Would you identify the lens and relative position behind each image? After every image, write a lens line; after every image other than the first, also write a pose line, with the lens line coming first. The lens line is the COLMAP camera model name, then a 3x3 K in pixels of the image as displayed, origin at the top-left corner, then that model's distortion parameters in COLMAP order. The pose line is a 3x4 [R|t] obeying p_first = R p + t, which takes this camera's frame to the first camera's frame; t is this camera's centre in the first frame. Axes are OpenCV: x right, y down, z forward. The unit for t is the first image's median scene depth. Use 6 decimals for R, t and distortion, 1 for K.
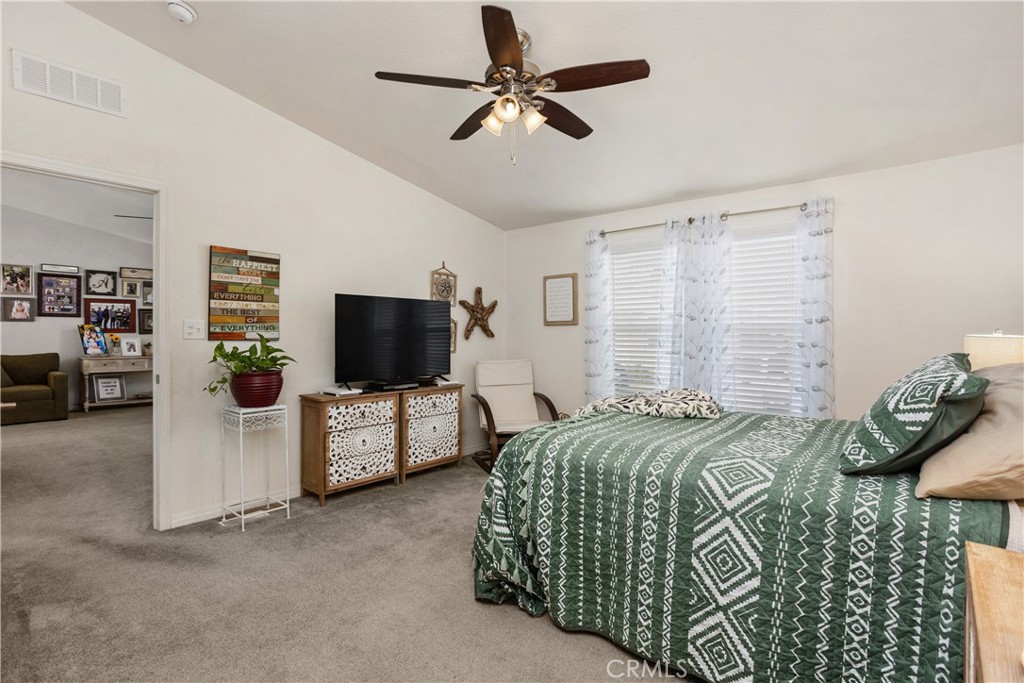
lens RADIAL K [[493.5, 0, 514.4], [0, 493.5, 336.1], [0, 0, 1]] dist [-0.044405, 0.025353]
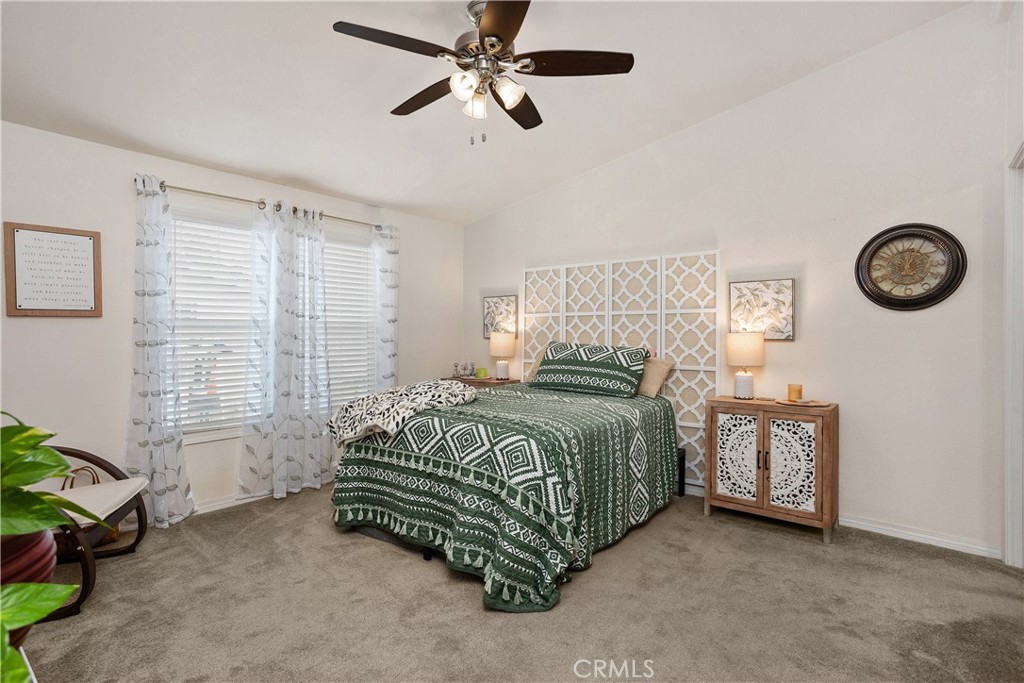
lens RADIAL K [[493.5, 0, 500.3], [0, 493.5, 322.7], [0, 0, 1]] dist [-0.044405, 0.025353]
pose [[-0.010730, 0.008615, 0.999905, -0.600036], [0.003295, 0.999958, -0.008580, -0.011304], [-0.999937, 0.003203, -0.010758, 0.642541]]
